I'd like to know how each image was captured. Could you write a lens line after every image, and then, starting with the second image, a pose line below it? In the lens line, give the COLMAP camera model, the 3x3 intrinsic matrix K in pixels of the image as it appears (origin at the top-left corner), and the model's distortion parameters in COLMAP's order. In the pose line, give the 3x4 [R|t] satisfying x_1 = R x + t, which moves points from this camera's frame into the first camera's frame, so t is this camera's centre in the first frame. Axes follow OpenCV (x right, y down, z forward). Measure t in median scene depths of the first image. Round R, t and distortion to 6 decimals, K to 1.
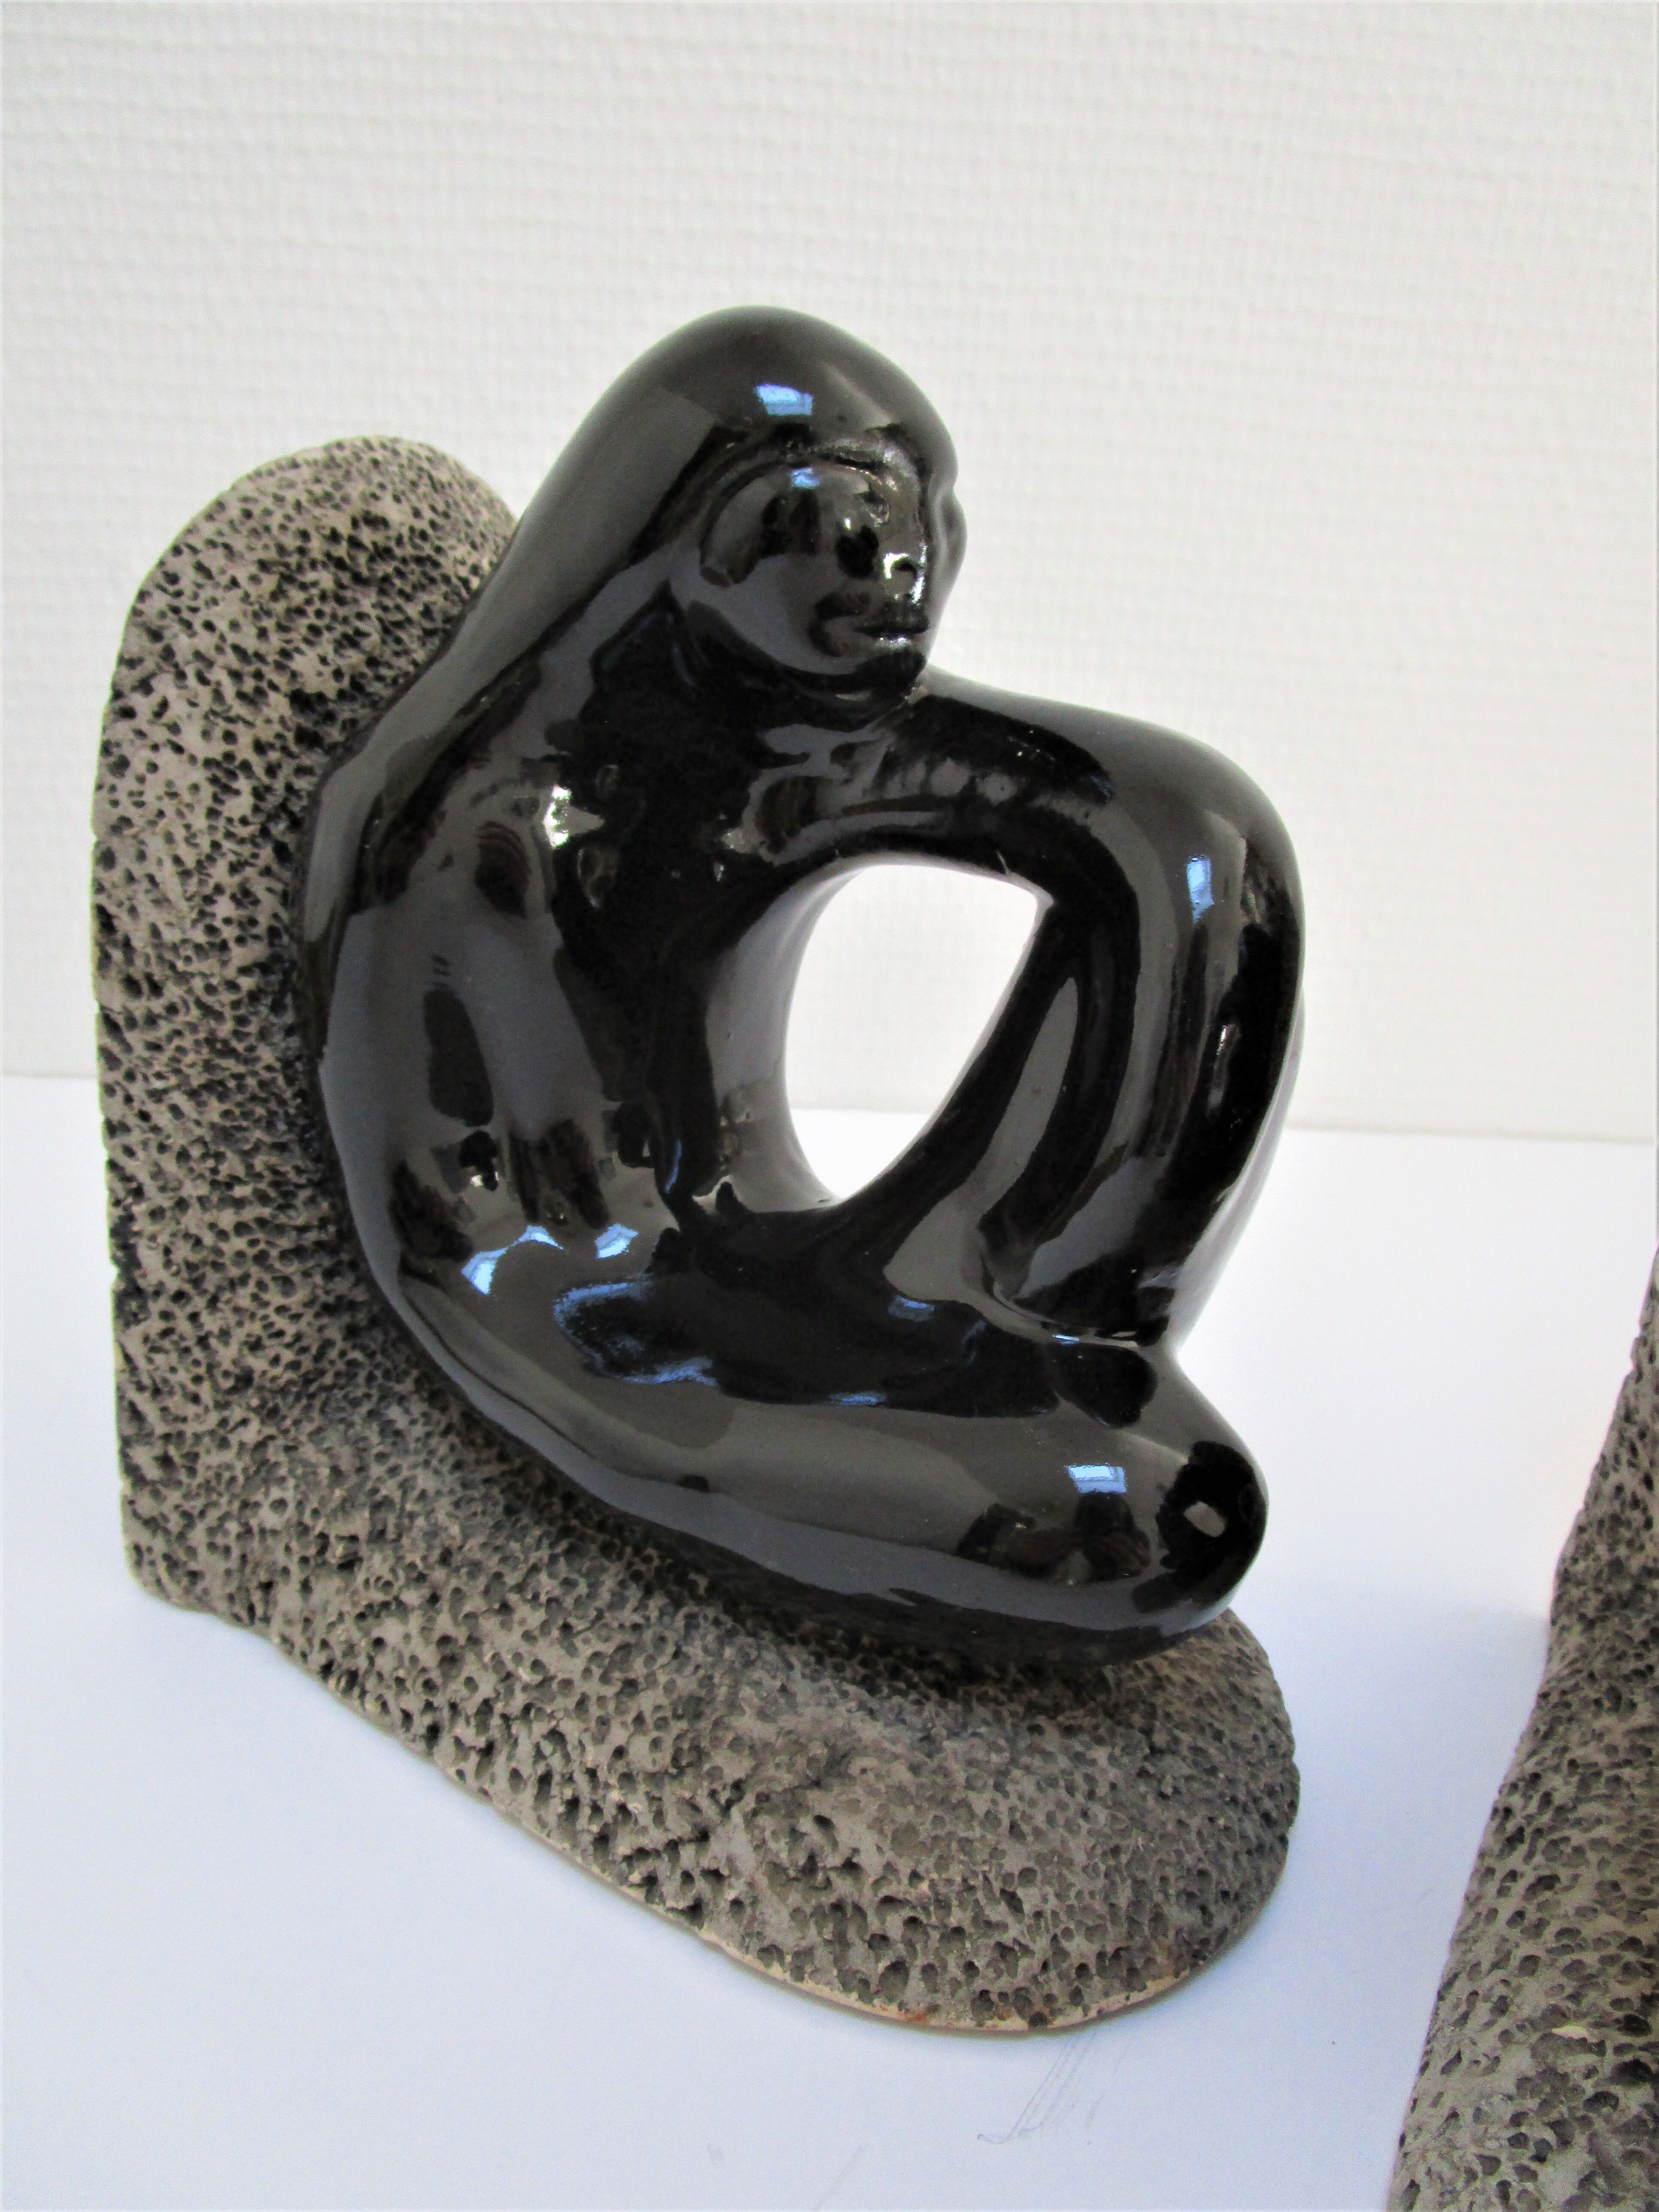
lens RADIAL K [[1567.1, 0, 829.5], [0, 1567.1, 1106.0], [0, 0, 1]] dist [-0.021959, 0.001168]
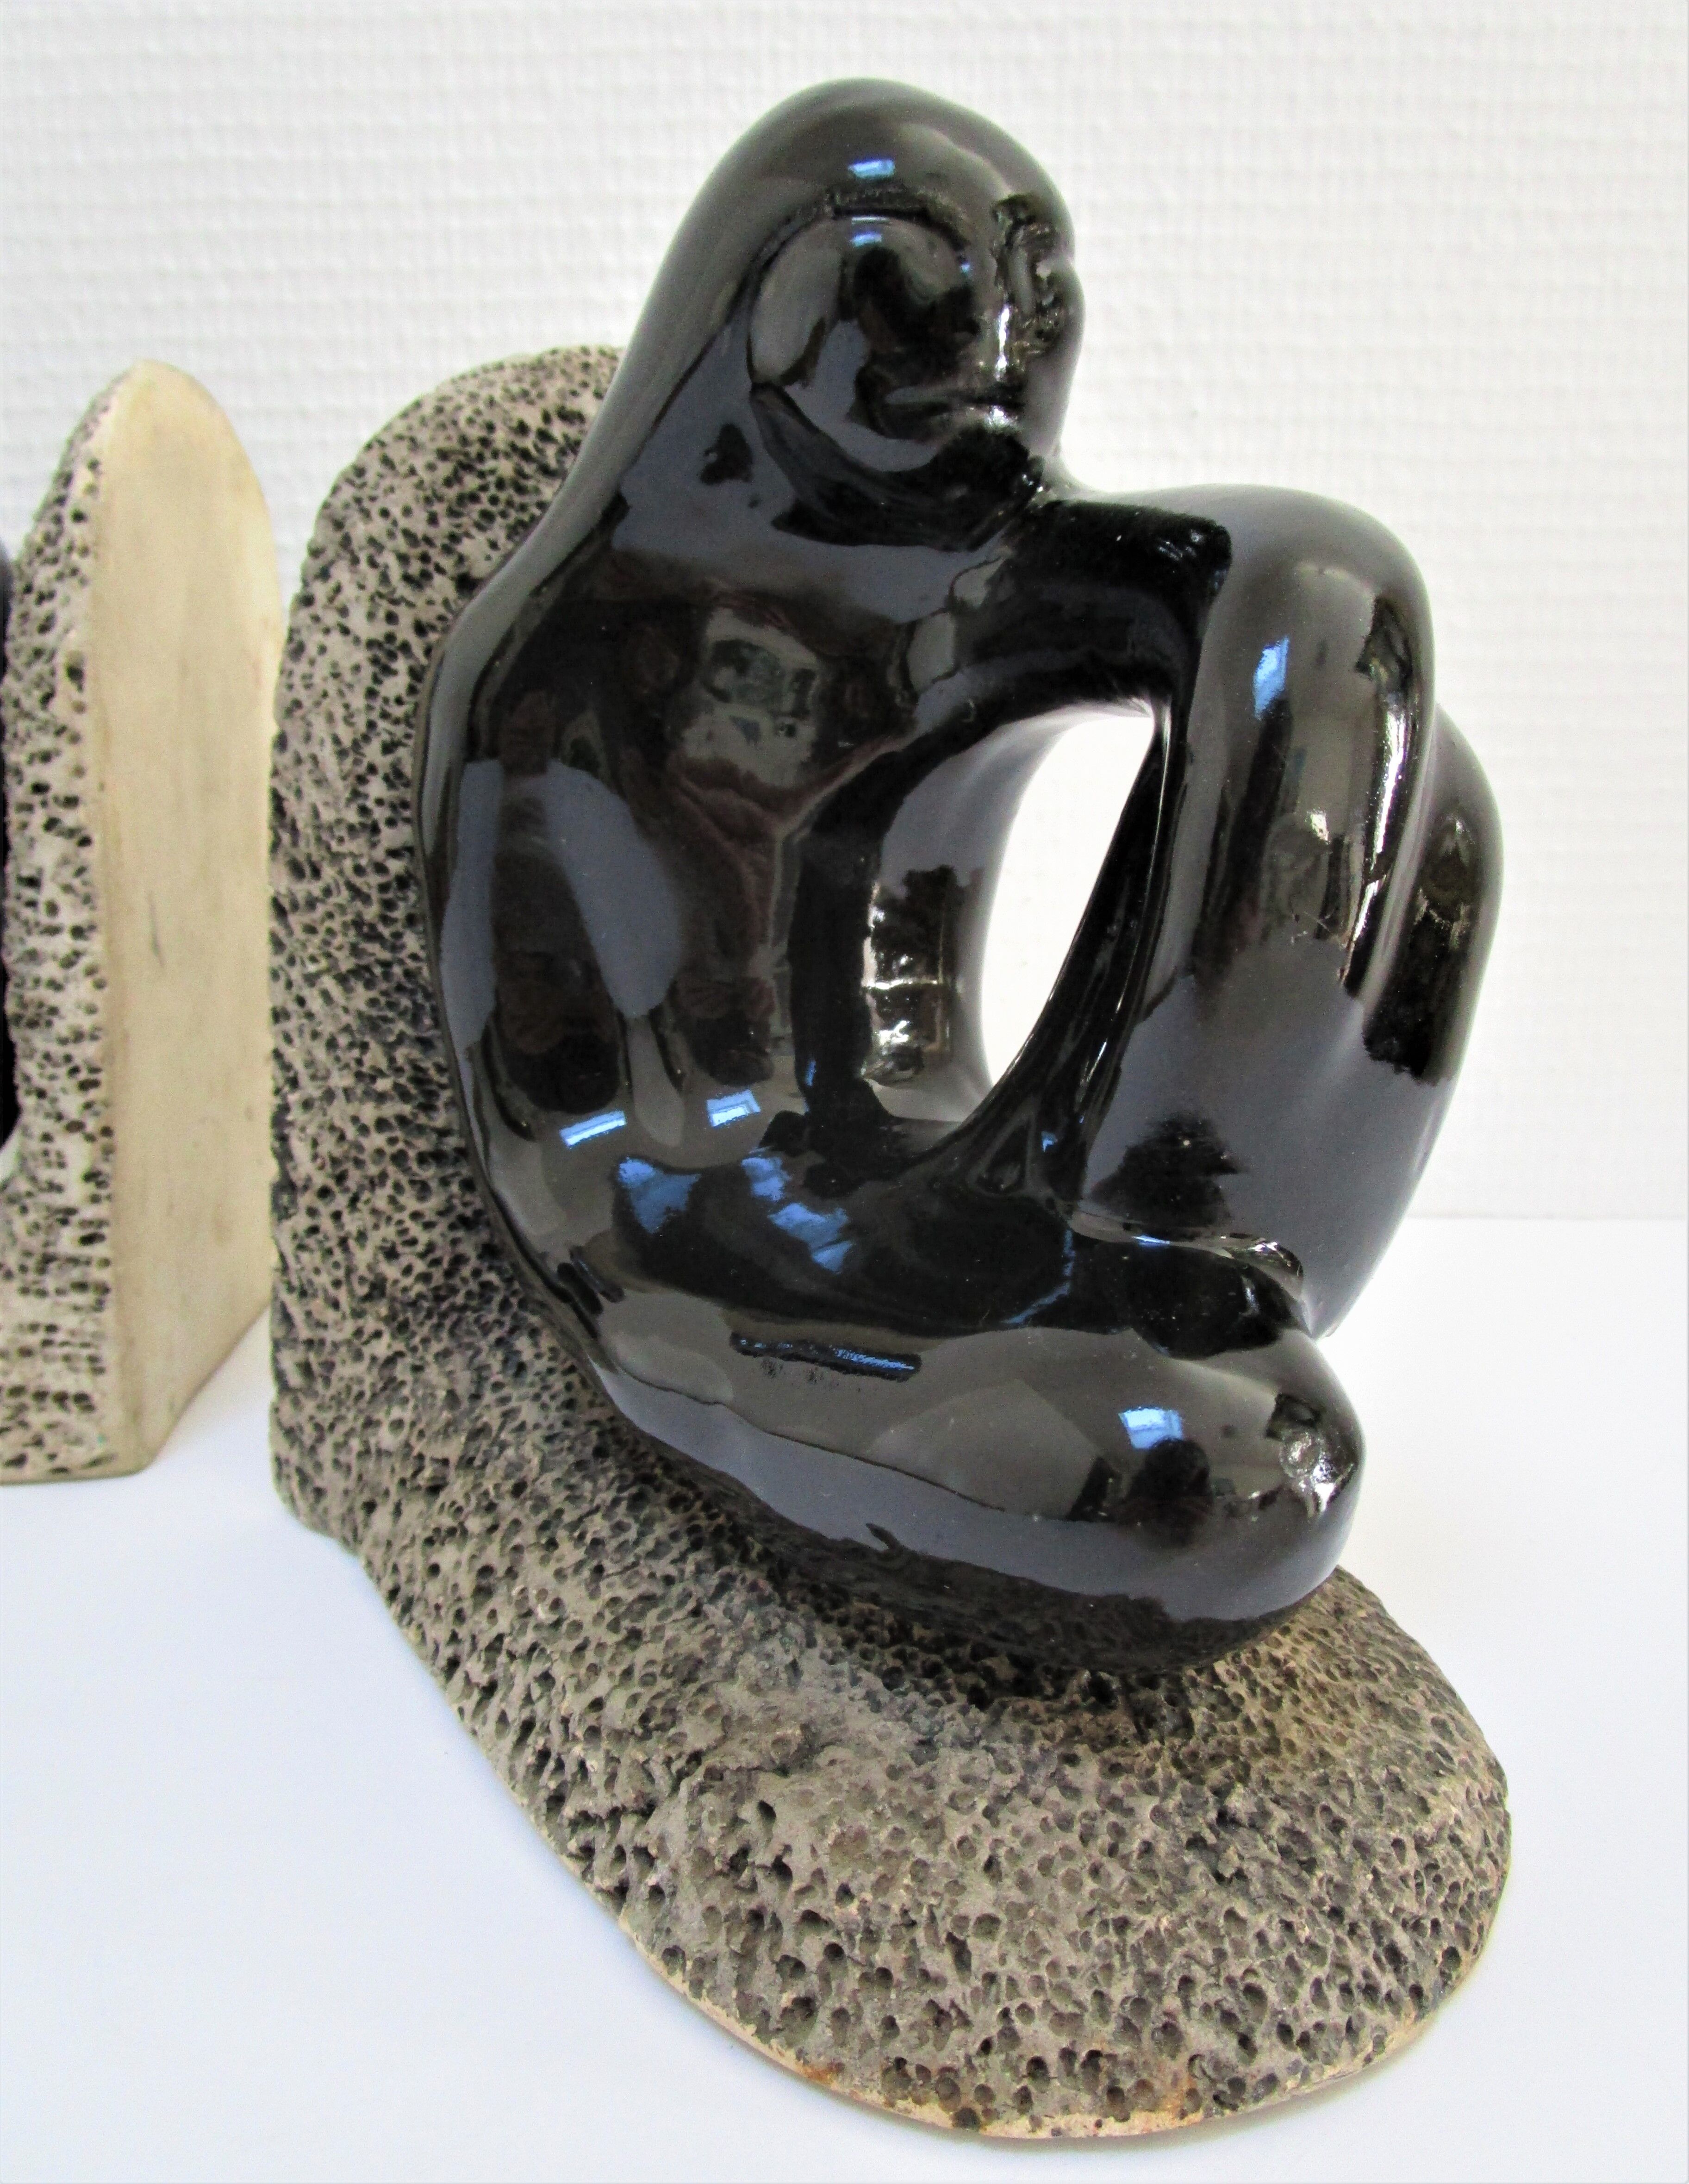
lens RADIAL K [[1687.9, 0, 844.5], [0, 1687.9, 1092.0], [0, 0, 1]] dist [-0.015875, -0.014130]
pose [[0.928873, 0.034598, -0.368780, 0.292014], [-0.078395, 0.991436, -0.104444, 0.153934], [0.362008, 0.125925, 0.923630, 0.143918]]
